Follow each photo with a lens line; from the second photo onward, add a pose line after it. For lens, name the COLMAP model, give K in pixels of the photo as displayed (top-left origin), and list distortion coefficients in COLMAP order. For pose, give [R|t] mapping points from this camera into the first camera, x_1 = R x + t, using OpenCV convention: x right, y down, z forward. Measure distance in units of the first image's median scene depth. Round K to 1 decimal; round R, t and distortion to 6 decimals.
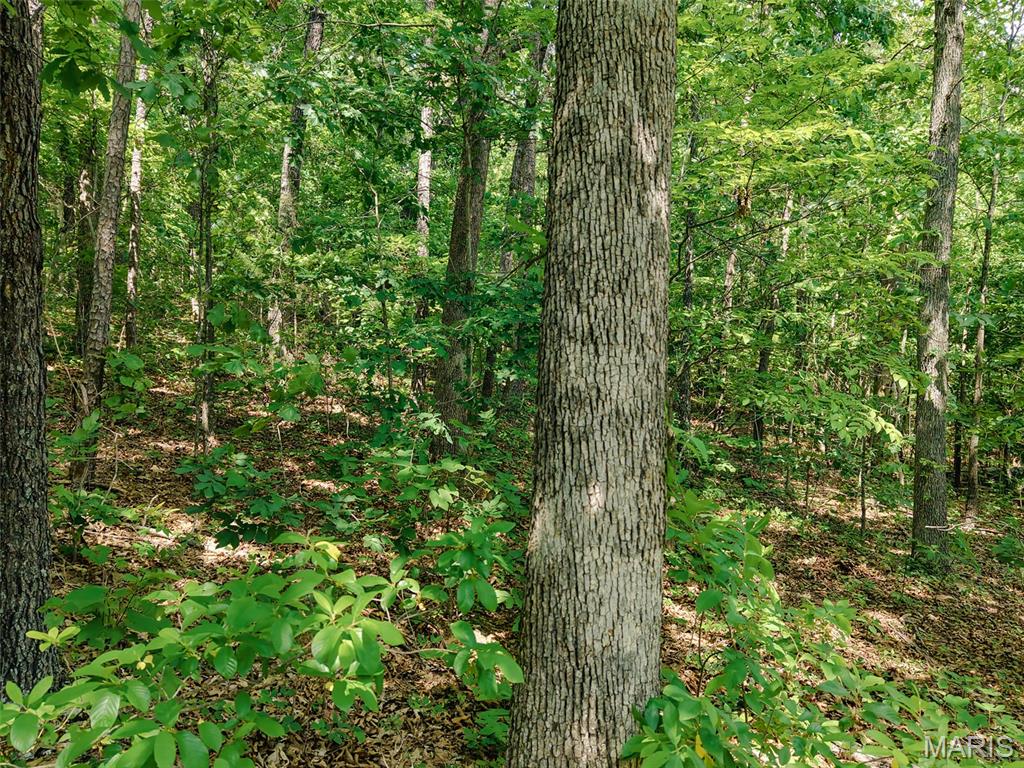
lens RADIAL K [[783.5, 0, 512.0], [0, 783.5, 384.0], [0, 0, 1]] dist [0.098919, -0.068515]
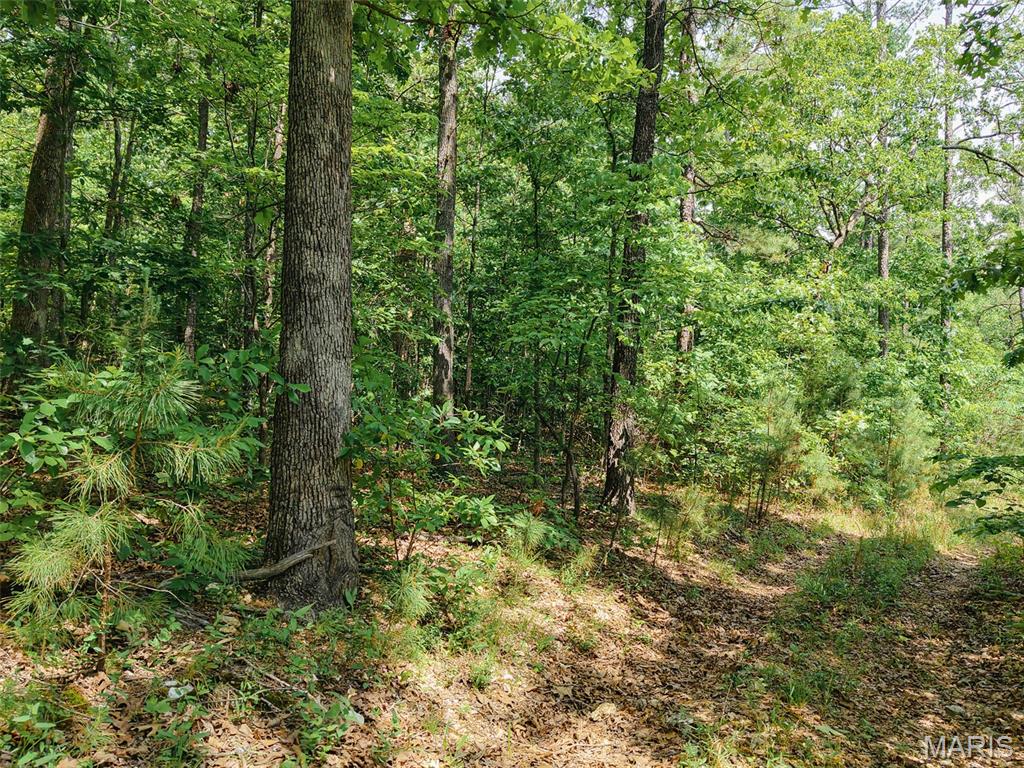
lens RADIAL K [[783.5, 0, 512.0], [0, 783.5, 384.0], [0, 0, 1]] dist [0.098919, -0.068515]
pose [[0.836732, -0.022651, 0.547143, -0.582900], [0.021552, 0.999732, 0.008430, 0.274932], [-0.547188, 0.004738, 0.836996, -0.915988]]
